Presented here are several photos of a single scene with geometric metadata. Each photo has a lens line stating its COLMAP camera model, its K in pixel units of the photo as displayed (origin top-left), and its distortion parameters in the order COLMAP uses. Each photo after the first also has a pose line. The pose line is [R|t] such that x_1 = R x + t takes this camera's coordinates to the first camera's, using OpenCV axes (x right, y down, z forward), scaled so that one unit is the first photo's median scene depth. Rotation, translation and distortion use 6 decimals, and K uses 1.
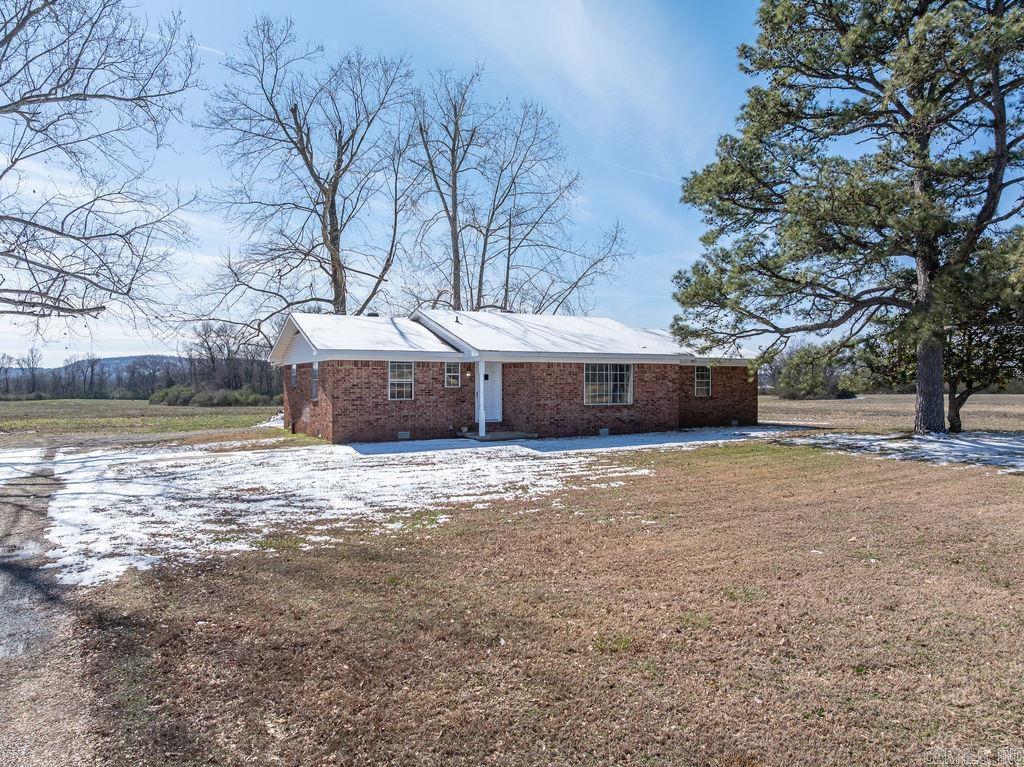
lens RADIAL K [[720.7, 0, 517.8], [0, 720.7, 383.7], [0, 0, 1]] dist [-0.040689, 0.003098]
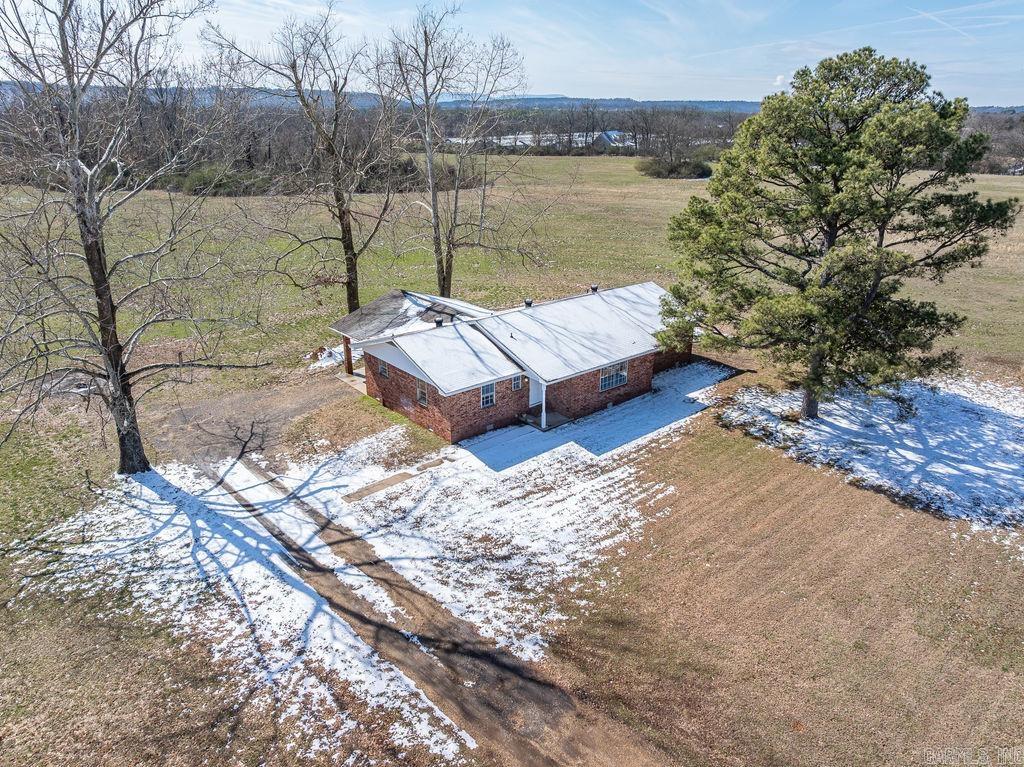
lens RADIAL K [[720.7, 0, 517.9], [0, 720.7, 381.5], [0, 0, 1]] dist [-0.040689, 0.003098]
pose [[0.978525, -0.070297, 0.193772, -0.360999], [-0.004082, 0.933257, 0.359186, -0.524003], [-0.206089, -0.352263, 0.912928, -0.333757]]
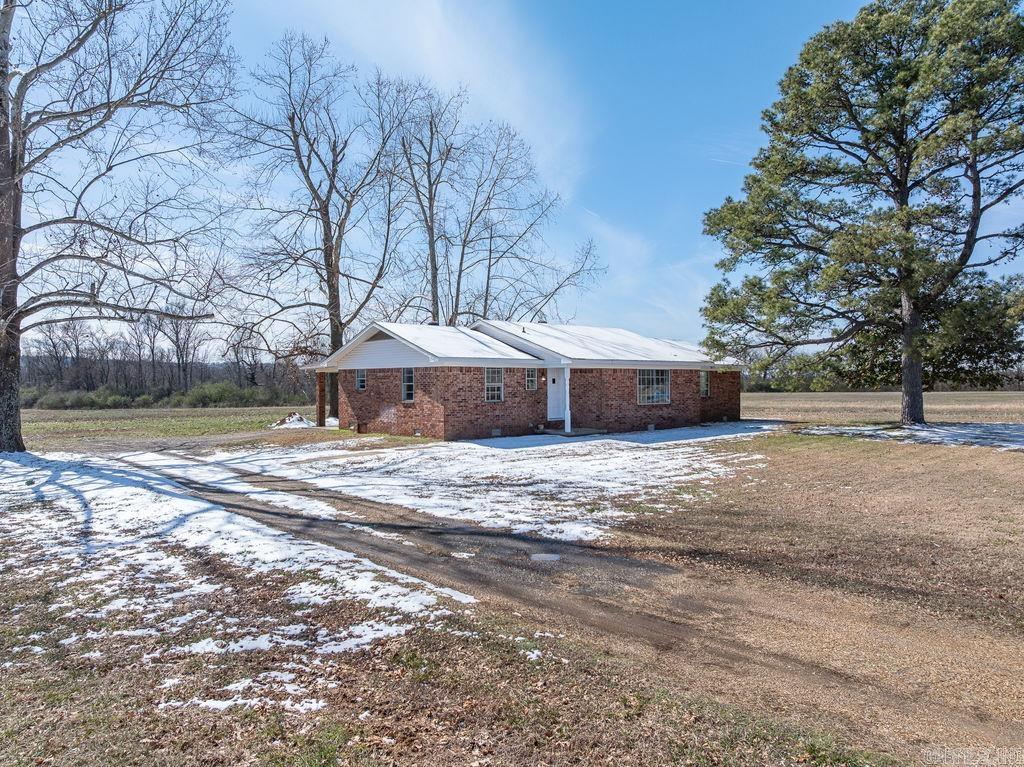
lens RADIAL K [[720.7, 0, 516.7], [0, 720.7, 384.7], [0, 0, 1]] dist [-0.040689, 0.003098]
pose [[0.978792, -0.002297, 0.204844, -0.335019], [0.001833, 0.999995, 0.002455, -0.006251], [-0.204849, -0.002028, 0.978791, -0.108299]]
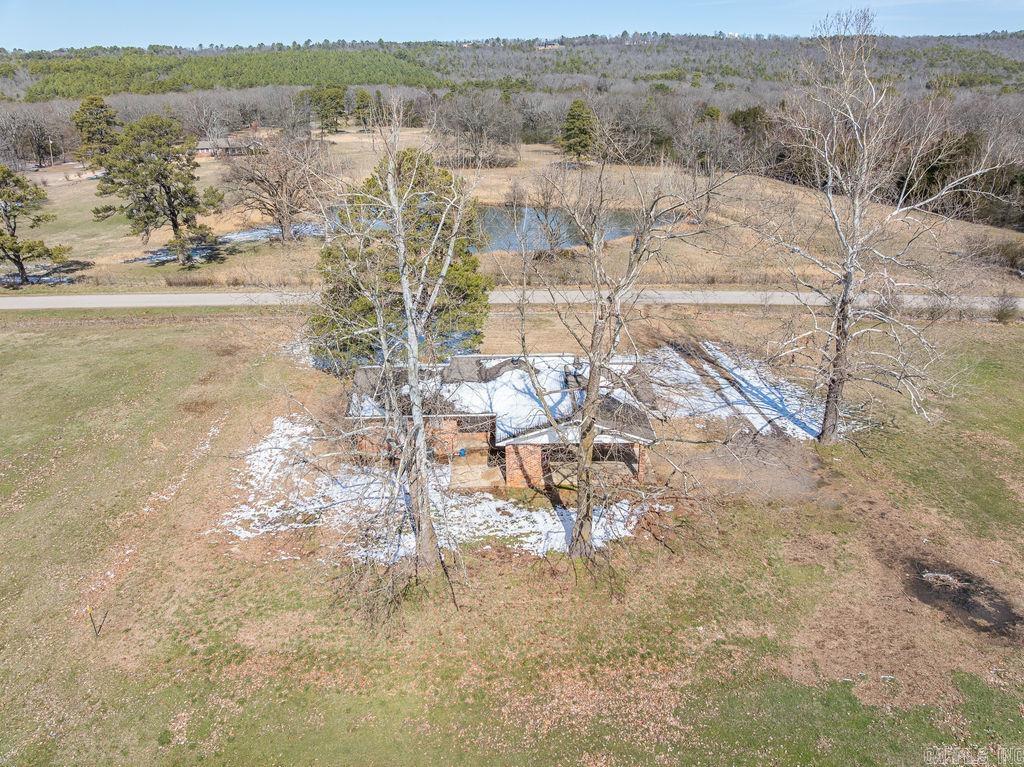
lens RADIAL K [[720.7, 0, 505.2], [0, 720.7, 383.4], [0, 0, 1]] dist [-0.040689, 0.003098]
pose [[-0.883008, -0.152801, 0.443789, -0.855515], [0.024809, 0.929007, 0.369229, -0.766020], [-0.468702, 0.337042, -0.816530, 2.775374]]
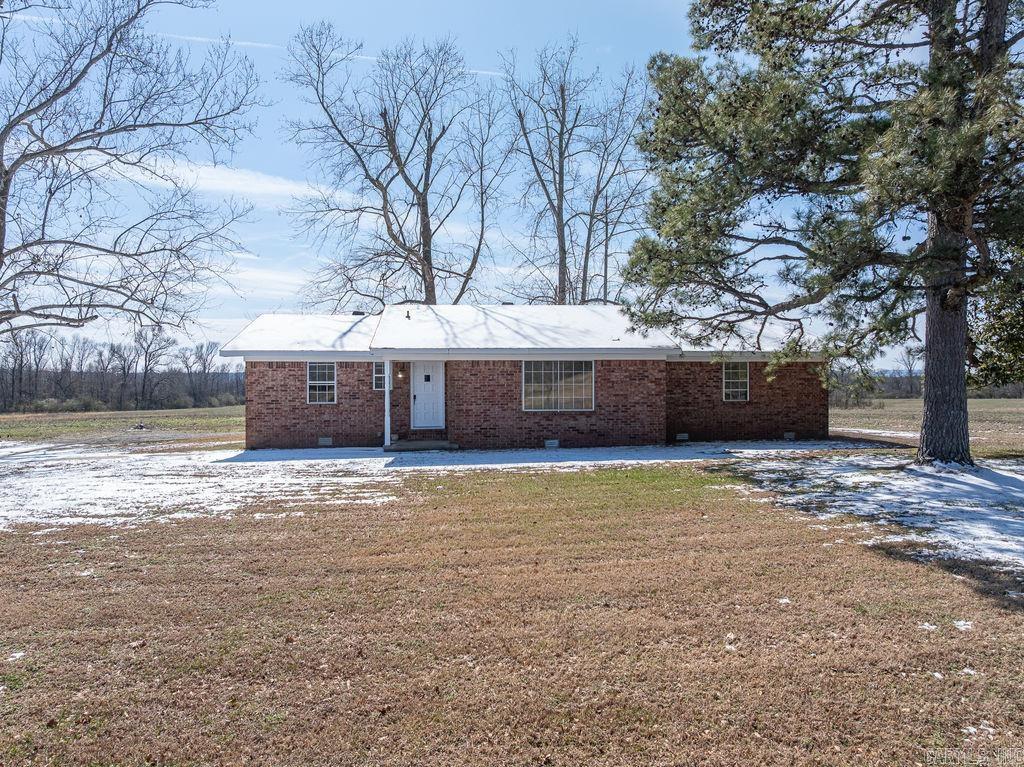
lens RADIAL K [[720.7, 0, 516.9], [0, 720.7, 379.2], [0, 0, 1]] dist [-0.040689, 0.003098]
pose [[0.922404, -0.006752, -0.386166, 0.397871], [0.004089, 0.999962, -0.007719, -0.000610], [0.386204, 0.005541, 0.922397, 0.226696]]
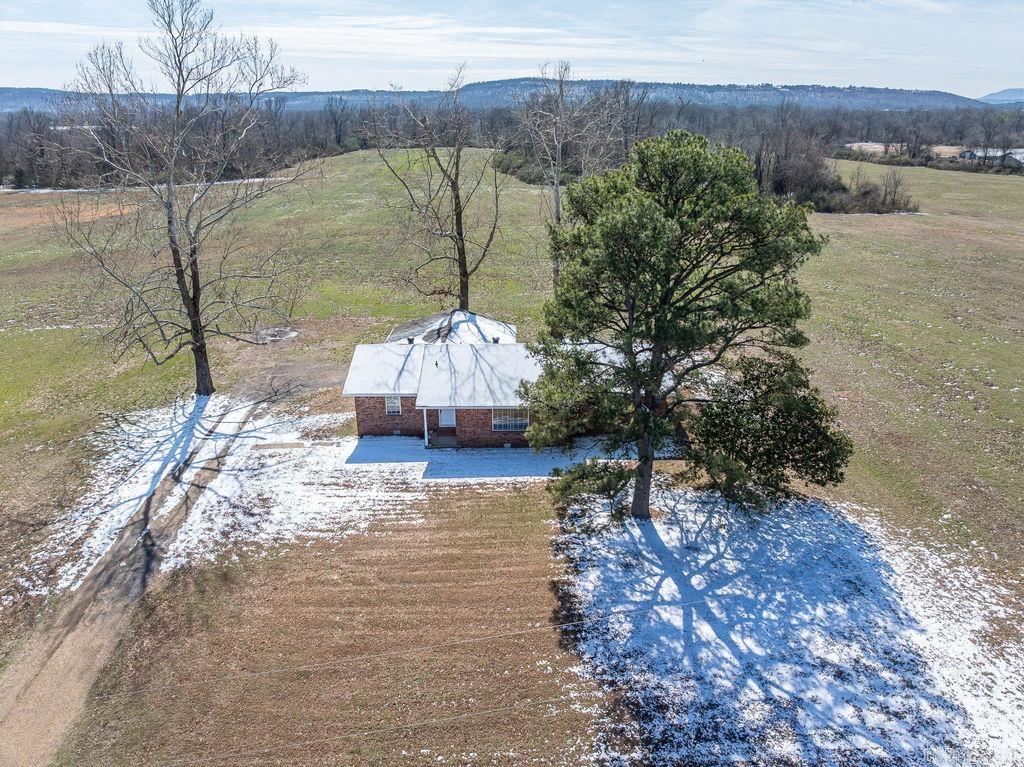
lens RADIAL K [[720.7, 0, 514.1], [0, 720.7, 379.3], [0, 0, 1]] dist [-0.040689, 0.003098]
pose [[0.878887, 0.167858, -0.446521, 0.841112], [0.004862, 0.932844, 0.360248, -0.666467], [0.477005, -0.318789, 0.819048, -0.295122]]
